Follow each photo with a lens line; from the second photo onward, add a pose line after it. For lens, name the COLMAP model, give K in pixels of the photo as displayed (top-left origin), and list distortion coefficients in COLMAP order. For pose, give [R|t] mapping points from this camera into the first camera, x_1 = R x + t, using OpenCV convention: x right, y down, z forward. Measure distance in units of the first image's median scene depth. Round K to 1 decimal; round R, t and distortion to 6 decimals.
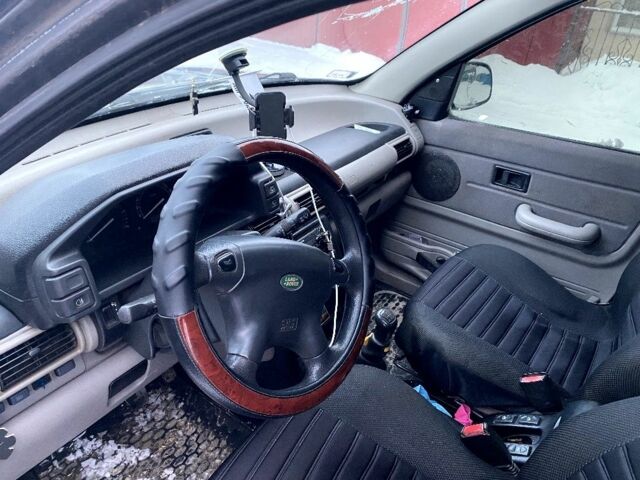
lens RADIAL K [[520.8, 0, 320.0], [0, 520.8, 240.0], [0, 0, 1]] dist [0.050544, -0.003958]
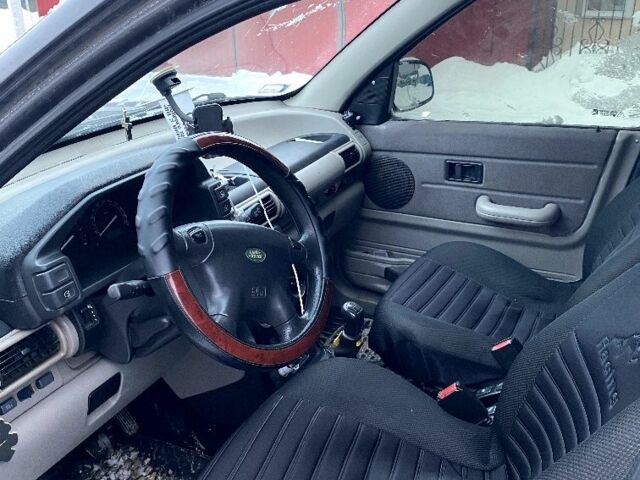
lens RADIAL K [[685.6, 0, 334.1], [0, 685.6, 239.0], [0, 0, 1]] dist [0.250680, -0.521944]
pose [[0.984930, -0.143131, 0.097090, -0.014661], [0.153501, 0.982072, -0.109414, 0.129167], [-0.079689, 0.122668, 0.989243, -0.269116]]
